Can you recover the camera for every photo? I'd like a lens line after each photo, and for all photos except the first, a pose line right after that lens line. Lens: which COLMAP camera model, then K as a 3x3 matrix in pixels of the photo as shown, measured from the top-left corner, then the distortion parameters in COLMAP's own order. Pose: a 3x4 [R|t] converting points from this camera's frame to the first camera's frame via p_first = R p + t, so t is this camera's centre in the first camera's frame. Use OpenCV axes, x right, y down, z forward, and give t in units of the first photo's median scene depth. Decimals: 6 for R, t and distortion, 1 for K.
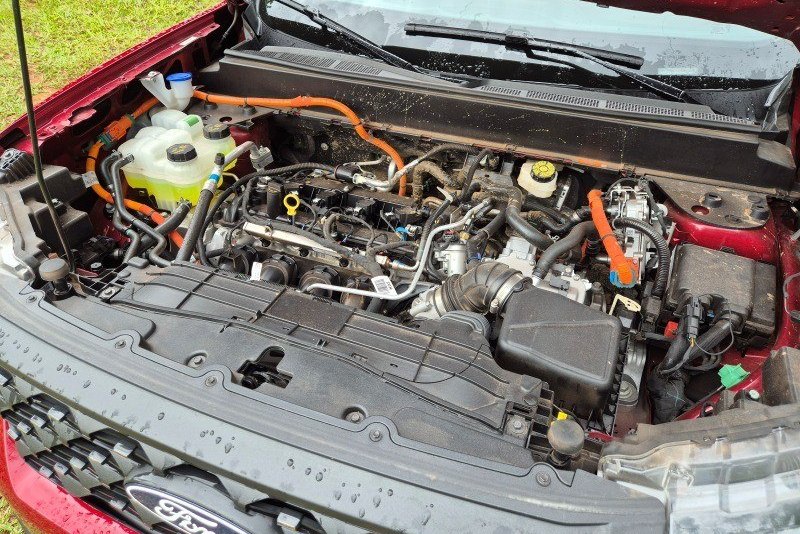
lens RADIAL K [[517.1, 0, 400.0], [0, 517.1, 269.3], [0, 0, 1]] dist [0.049502, -0.041508]
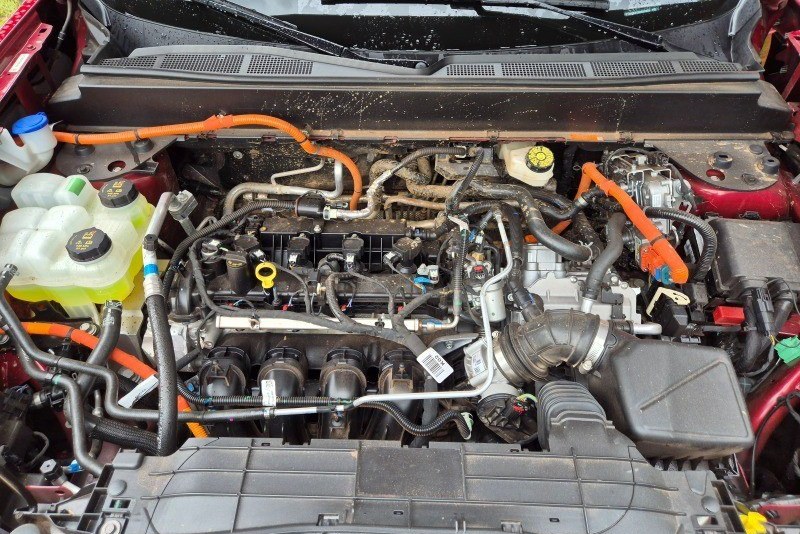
lens RADIAL K [[517.1, 0, 398.9], [0, 517.1, 265.1], [0, 0, 1]] dist [0.049502, -0.041508]
pose [[0.938856, -0.265174, 0.219618, -0.179050], [0.226100, 0.955871, 0.187587, -0.226730], [-0.259670, -0.126461, 0.957381, 0.196224]]
